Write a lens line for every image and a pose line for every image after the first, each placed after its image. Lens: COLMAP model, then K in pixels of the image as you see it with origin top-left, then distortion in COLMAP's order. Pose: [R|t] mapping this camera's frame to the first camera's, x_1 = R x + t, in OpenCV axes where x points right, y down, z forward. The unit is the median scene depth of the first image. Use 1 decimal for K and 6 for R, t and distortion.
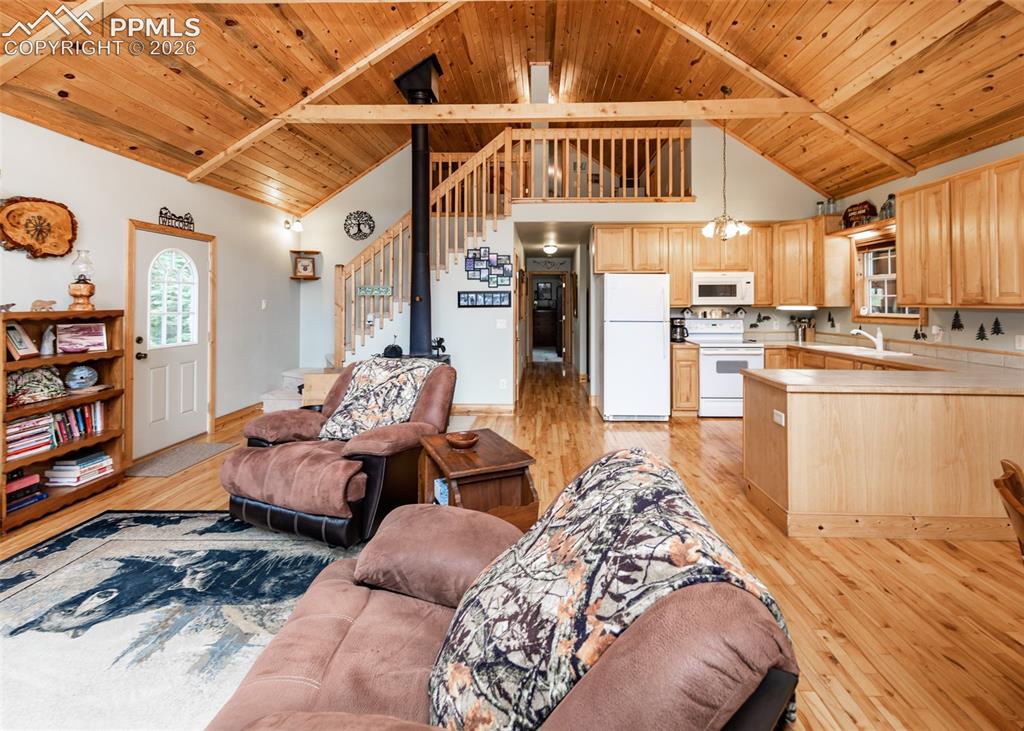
lens RADIAL K [[444.6, 0, 543.7], [0, 444.6, 295.6], [0, 0, 1]] dist [-0.002290, -0.001099]
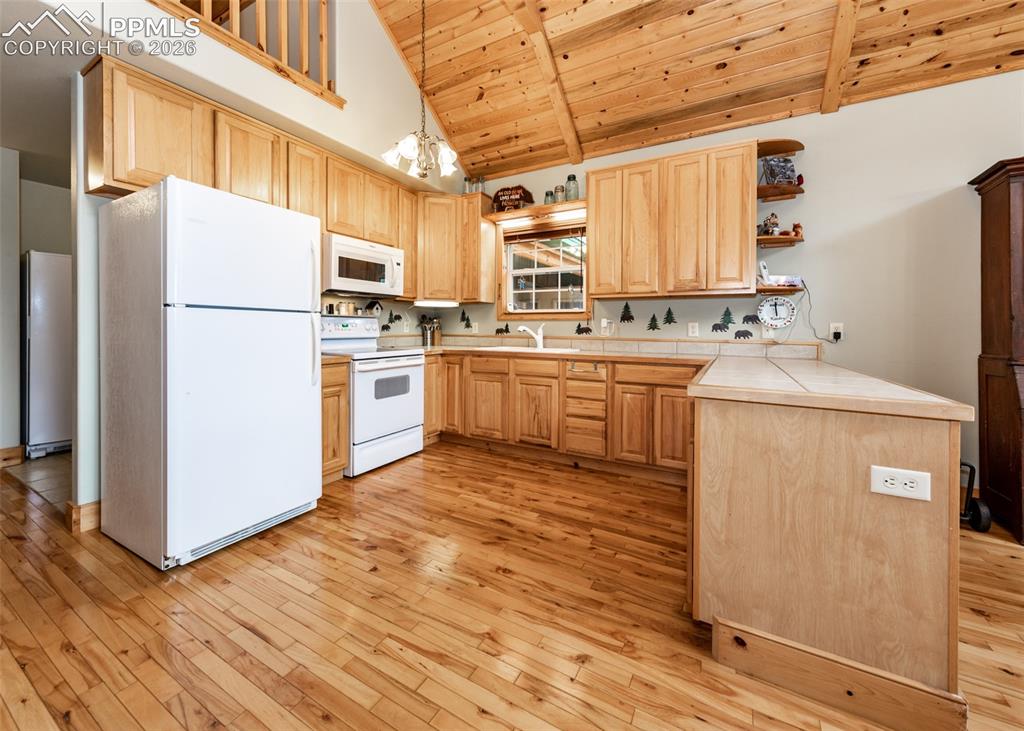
lens RADIAL K [[410.7, 0, 500.8], [0, 410.7, 330.7], [0, 0, 1]] dist [0.006620, -0.000178]
pose [[0.517429, -0.007193, 0.855696, -0.012874], [-0.023758, 0.999458, 0.022768, 0.063686], [-0.855396, -0.032110, 0.516978, 0.579603]]
